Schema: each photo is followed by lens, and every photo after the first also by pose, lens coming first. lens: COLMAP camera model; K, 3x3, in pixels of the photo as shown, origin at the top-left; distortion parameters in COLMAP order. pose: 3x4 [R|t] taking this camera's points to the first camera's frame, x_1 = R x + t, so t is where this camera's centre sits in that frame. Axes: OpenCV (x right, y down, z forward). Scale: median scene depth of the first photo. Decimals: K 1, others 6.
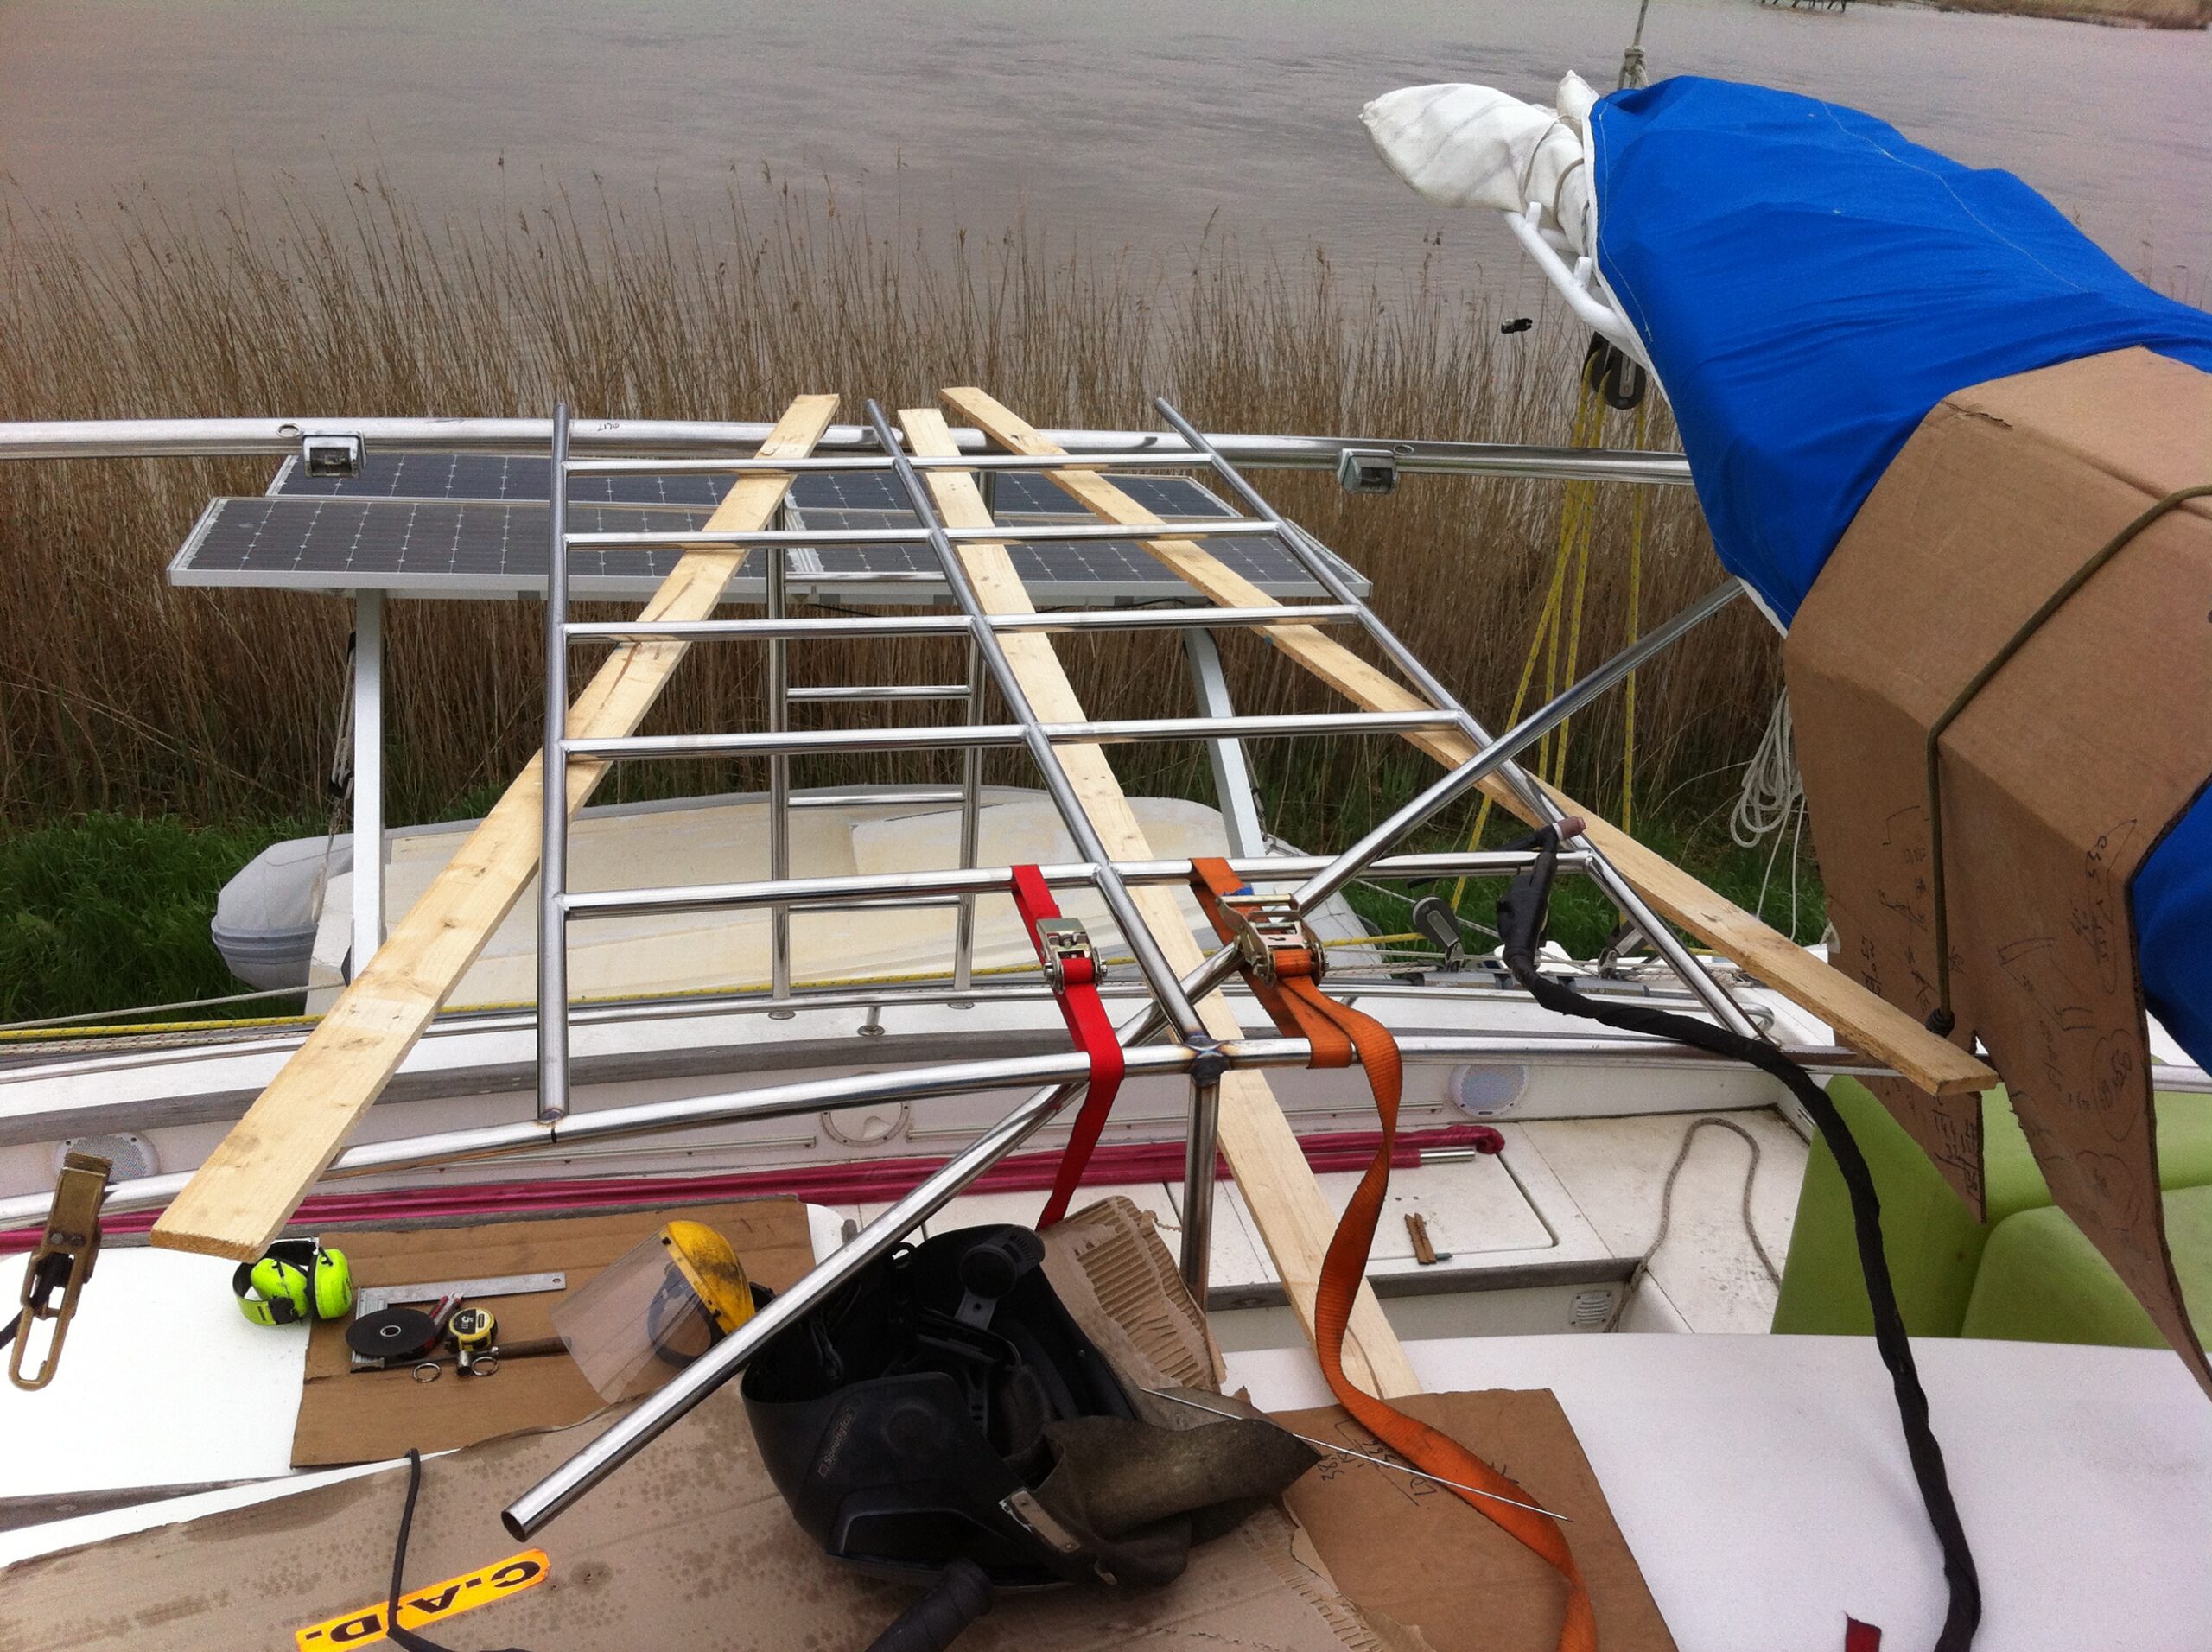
lens RADIAL K [[2309.9, 0, 1106.0], [0, 2309.9, 826.0], [0, 0, 1]] dist [0.254354, -0.941730]
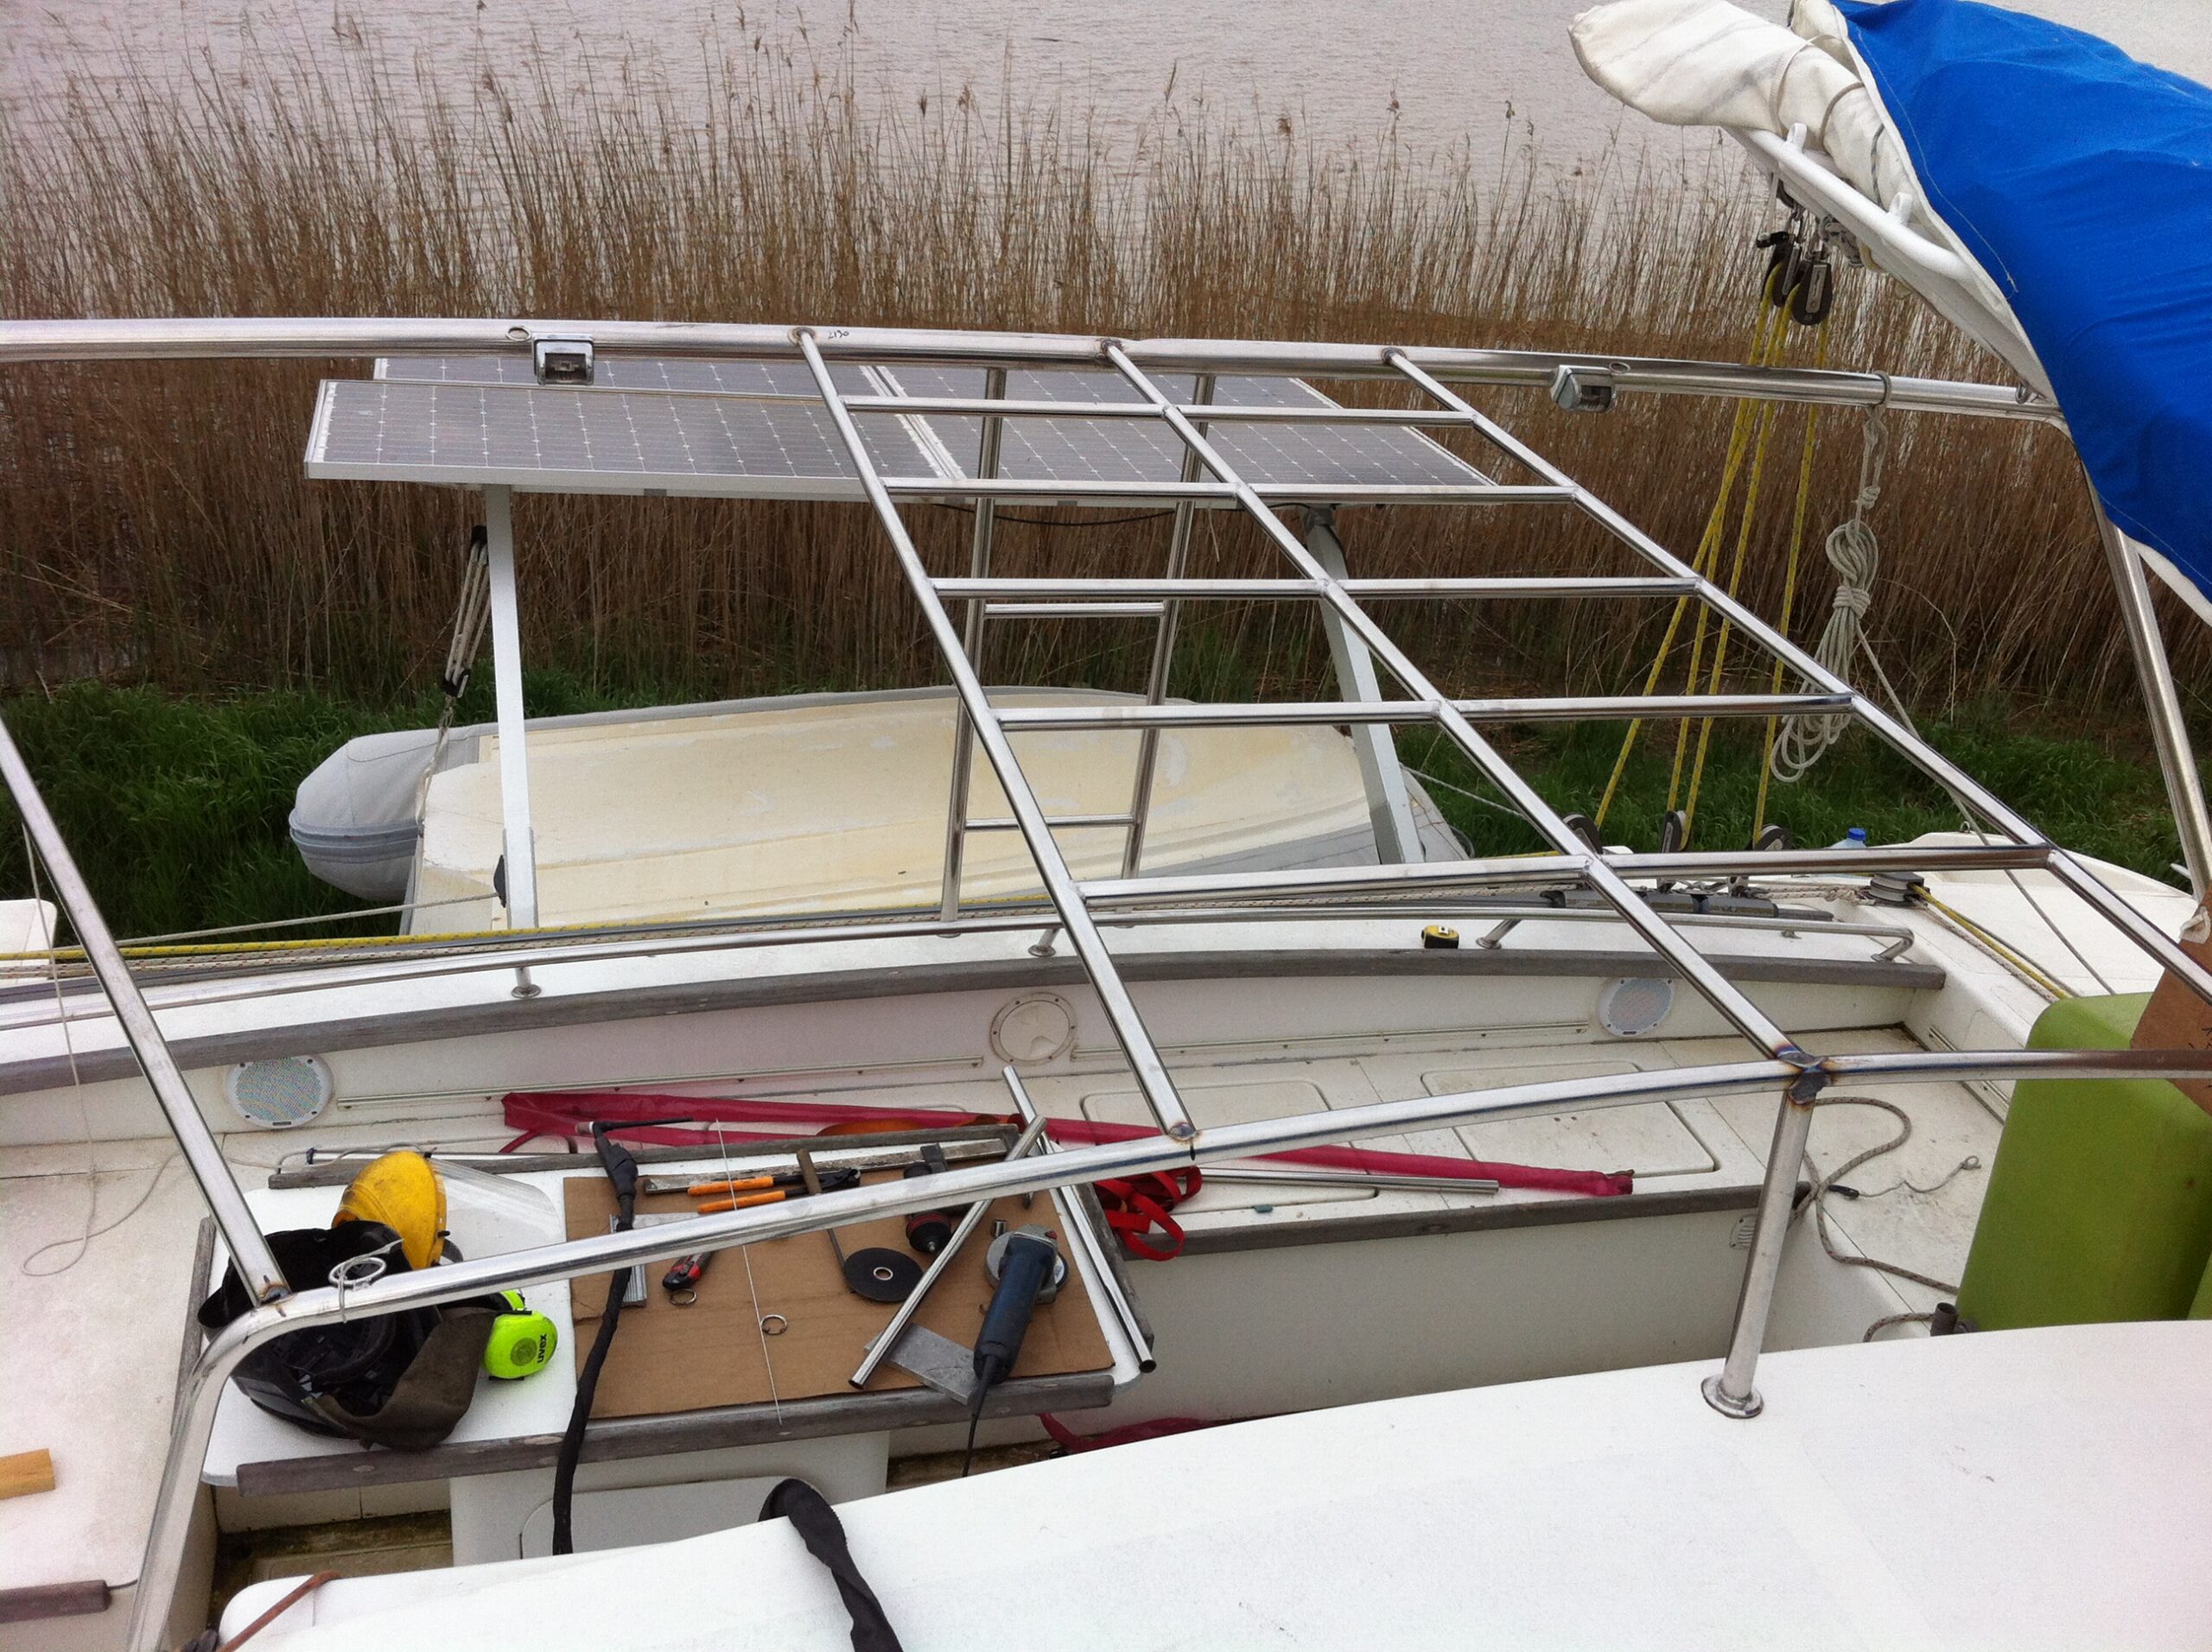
lens RADIAL K [[2309.9, 0, 1106.0], [0, 2309.9, 826.0], [0, 0, 1]] dist [0.254354, -0.941730]
pose [[0.998636, 0.012195, 0.050764, -0.128918], [-0.015189, 0.998142, 0.059013, -0.023775], [-0.049950, -0.059704, 0.996966, 0.022150]]
